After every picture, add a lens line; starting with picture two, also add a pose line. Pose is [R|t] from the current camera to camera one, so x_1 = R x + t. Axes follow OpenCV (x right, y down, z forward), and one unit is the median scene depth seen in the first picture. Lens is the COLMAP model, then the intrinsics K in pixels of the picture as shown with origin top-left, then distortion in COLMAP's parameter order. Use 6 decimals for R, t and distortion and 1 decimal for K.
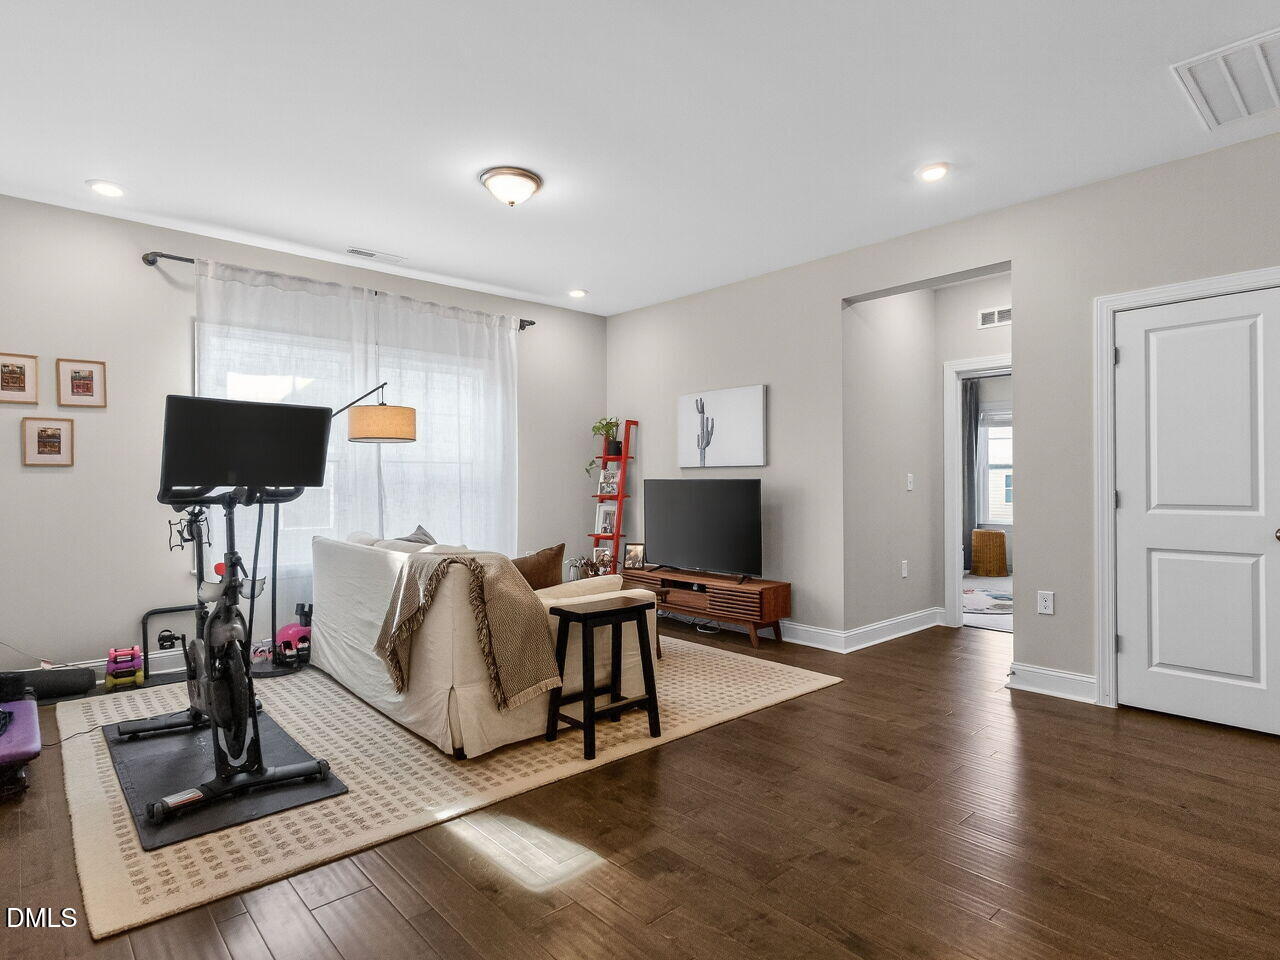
lens RADIAL K [[710.7, 0, 650.3], [0, 710.7, 485.9], [0, 0, 1]] dist [-0.001355, -0.000762]
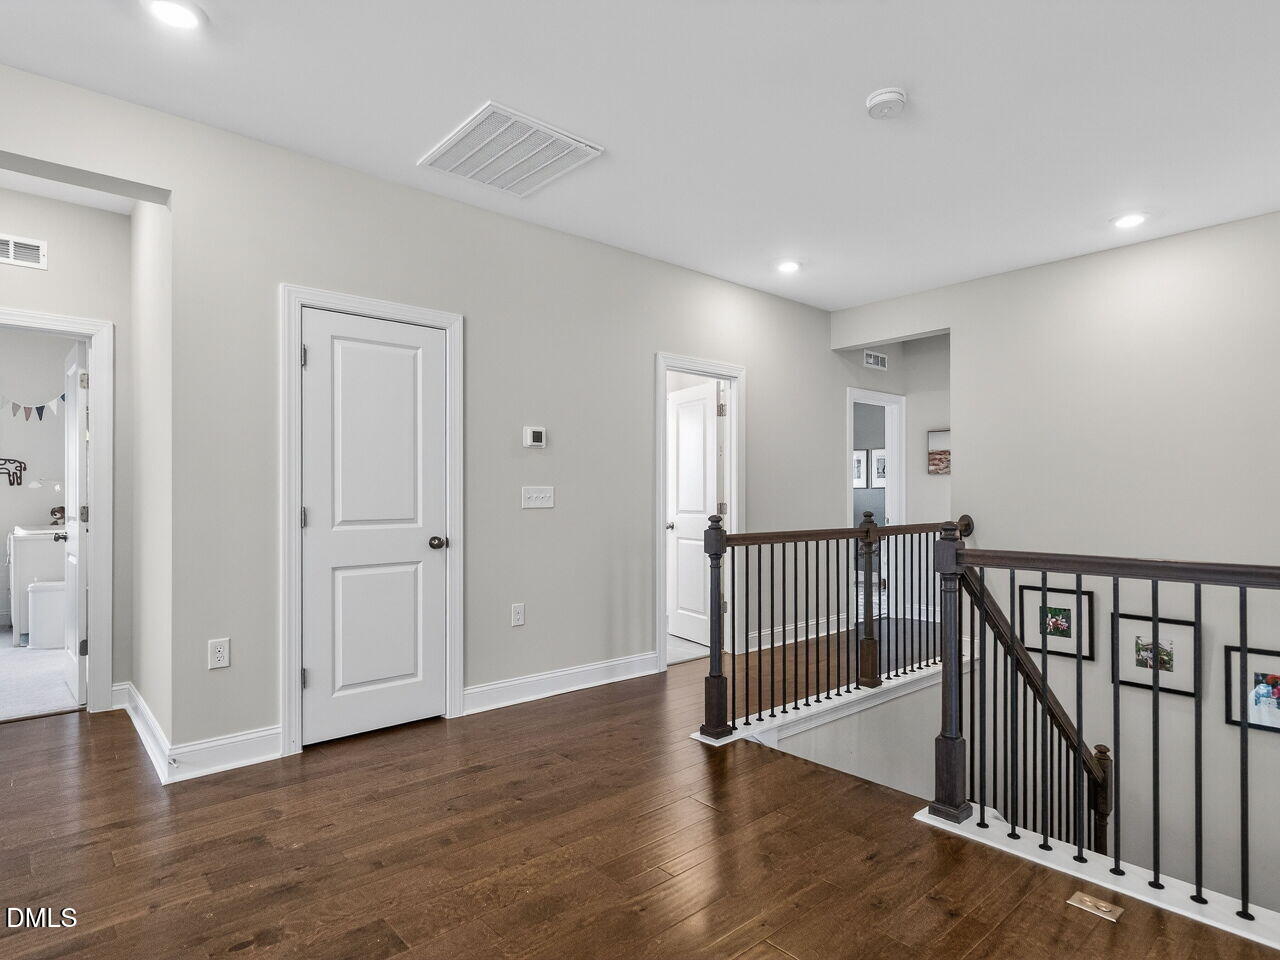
lens RADIAL K [[710.7, 0, 650.3], [0, 710.7, 485.9], [0, 0, 1]] dist [-0.001355, -0.000762]
pose [[0.014121, 0.011914, 0.999829, -0.236758], [0.007304, 0.999901, -0.012018, -0.006195], [-0.999874, 0.007472, 0.014033, 0.562999]]
